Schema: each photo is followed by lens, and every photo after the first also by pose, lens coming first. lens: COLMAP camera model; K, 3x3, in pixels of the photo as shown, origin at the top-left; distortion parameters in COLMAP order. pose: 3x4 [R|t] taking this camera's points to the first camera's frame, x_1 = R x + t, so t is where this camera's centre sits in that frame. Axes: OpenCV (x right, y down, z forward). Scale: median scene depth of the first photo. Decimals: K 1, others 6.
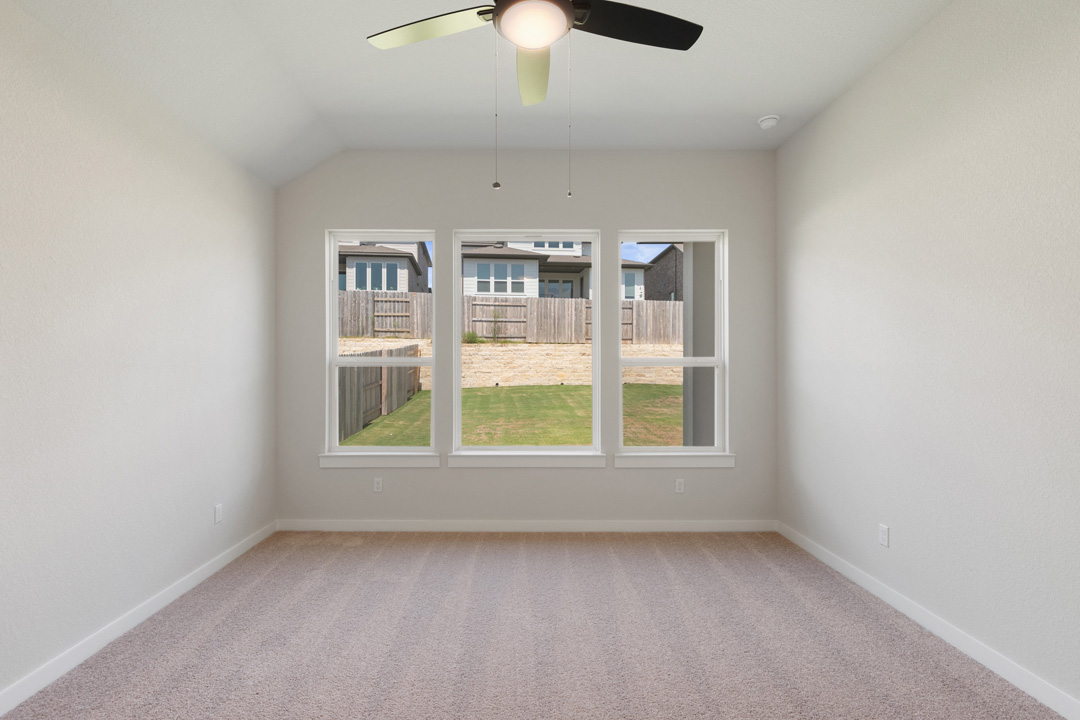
lens RADIAL K [[490.9, 0, 519.6], [0, 490.9, 372.9], [0, 0, 1]] dist [-0.000255, -0.004090]
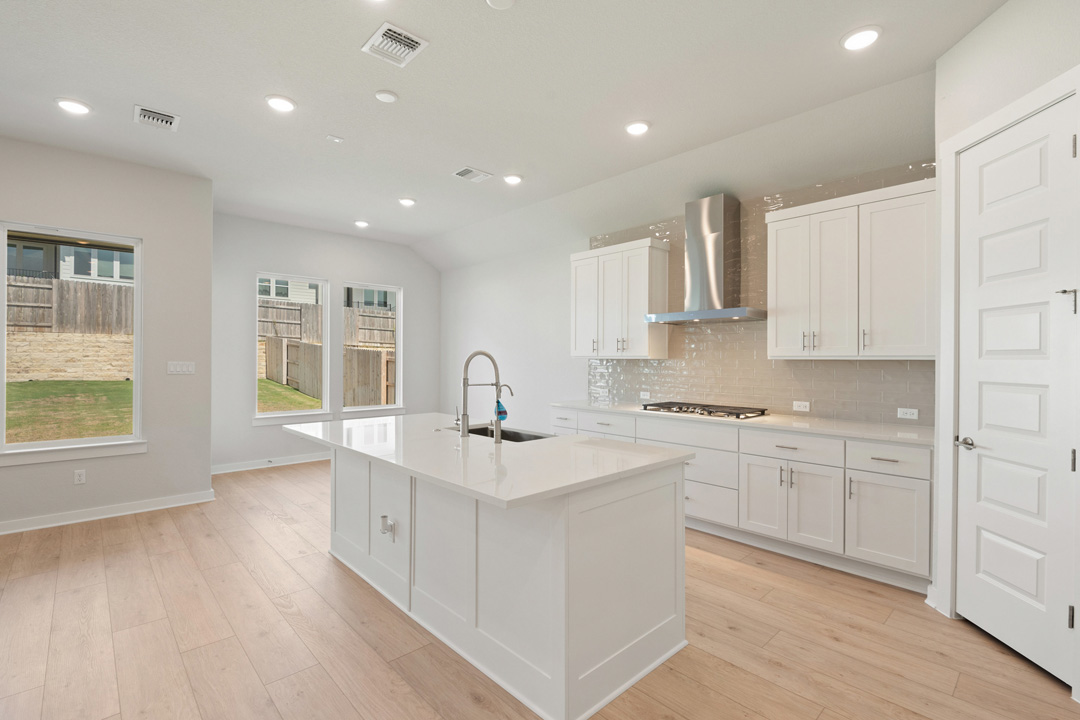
lens RADIAL K [[490.9, 0, 539.8], [0, 490.9, 358.0], [0, 0, 1]] dist [-0.000255, -0.004090]
pose [[0.736647, 0.003709, 0.676267, 0.287430], [0.007379, 0.999881, -0.013521, 0.000854], [-0.676237, 0.014950, 0.736532, -0.152513]]
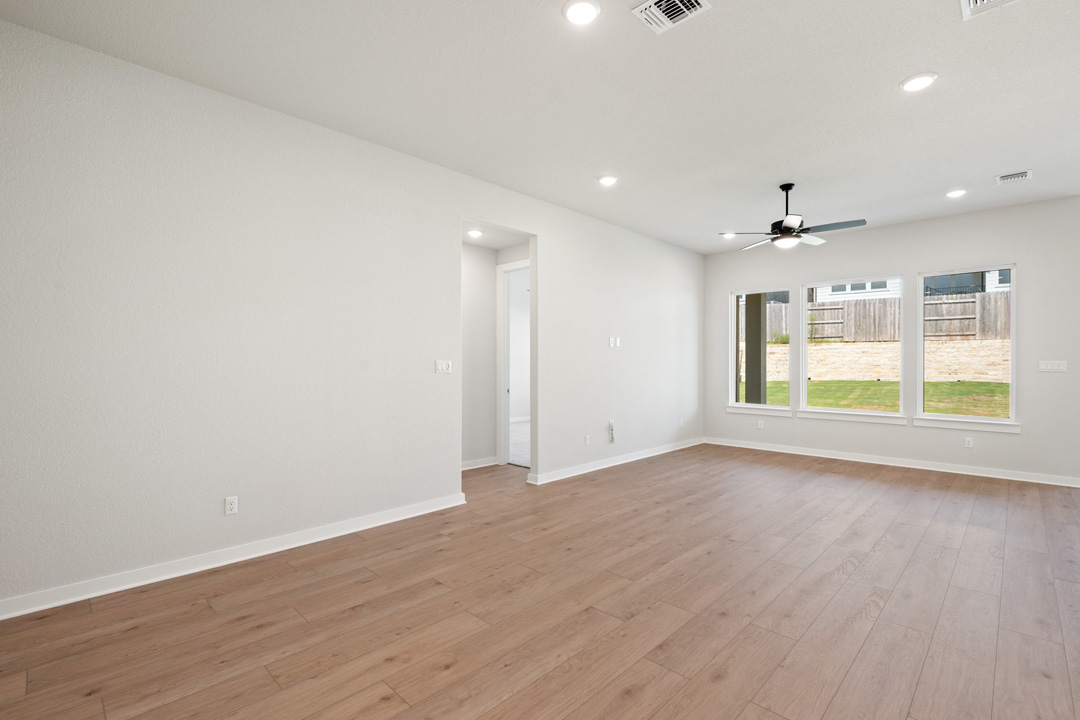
lens RADIAL K [[490.9, 0, 541.4], [0, 490.9, 361.3], [0, 0, 1]] dist [-0.000255, -0.004090]
pose [[0.710464, -0.000223, -0.703733, 0.308581], [-0.012920, 0.999827, -0.013361, 0.005641], [0.703615, 0.018585, 0.710339, -0.255885]]
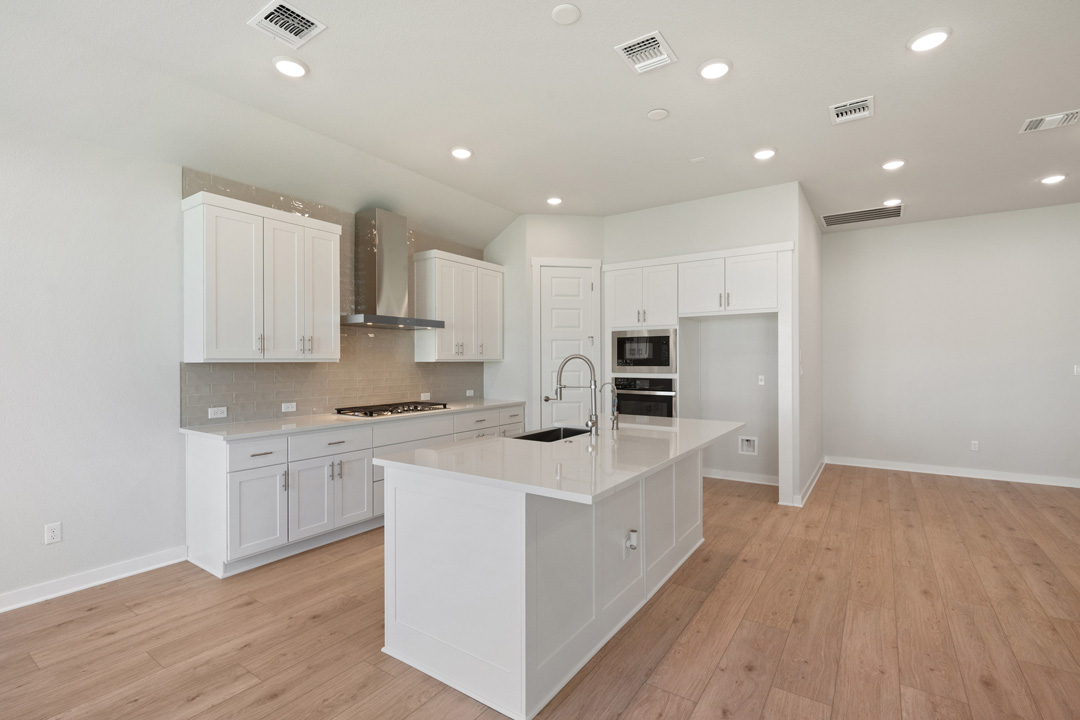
lens RADIAL K [[490.9, 0, 540.5], [0, 490.9, 364.3], [0, 0, 1]] dist [-0.000255, -0.004090]
pose [[-0.818137, -0.001716, 0.575021, 0.294737], [0.011729, 0.999738, 0.019671, -0.003668], [-0.574904, 0.022838, -0.817902, 0.104681]]
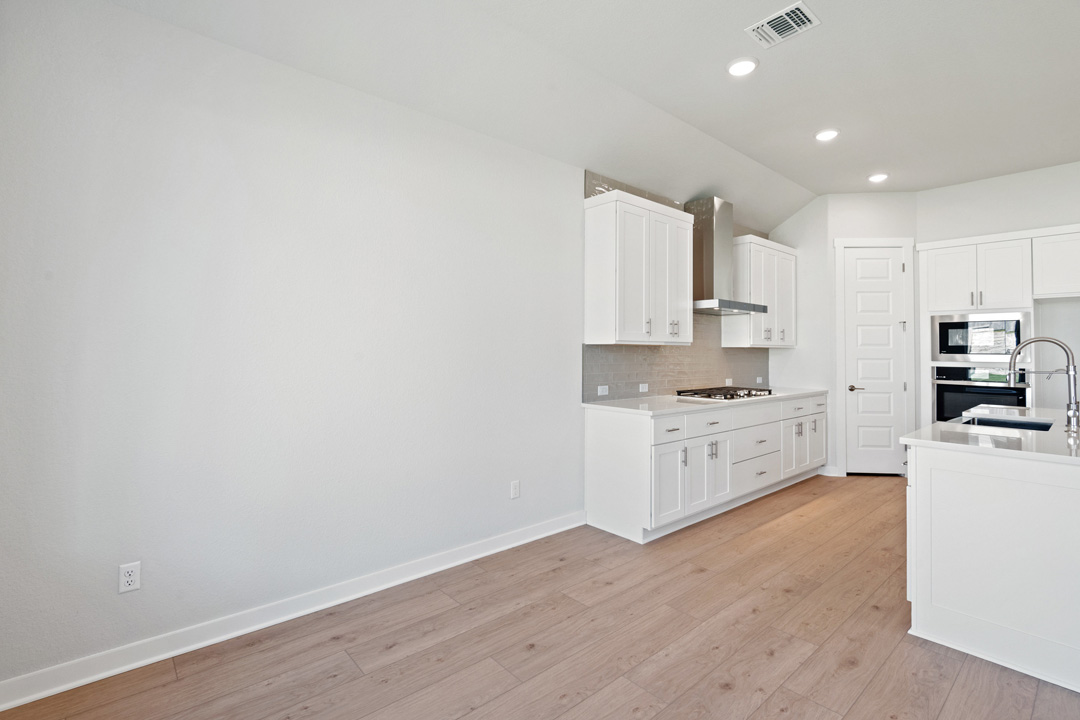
lens RADIAL K [[490.9, 0, 537.9], [0, 490.9, 345.8], [0, 0, 1]] dist [-0.000255, -0.004090]
pose [[-0.645677, 0.007054, 0.763578, 0.362469], [0.006917, 0.999970, -0.003389, -0.001255], [-0.763579, 0.003094, -0.645707, 0.174109]]
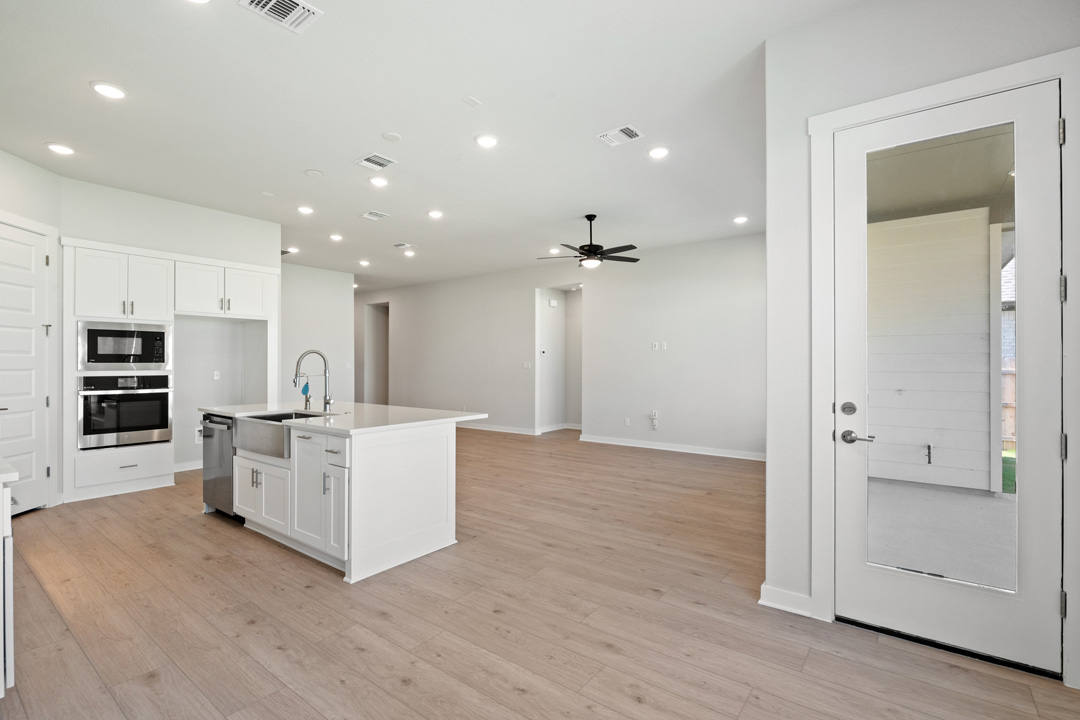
lens RADIAL K [[490.9, 0, 540.1], [0, 490.9, 363.1], [0, 0, 1]] dist [-0.000255, -0.004090]
pose [[-0.613889, -0.000484, -0.789392, 0.476743], [-0.011863, 0.999893, 0.008612, -0.000853], [0.789303, 0.014651, -0.613829, 0.166188]]
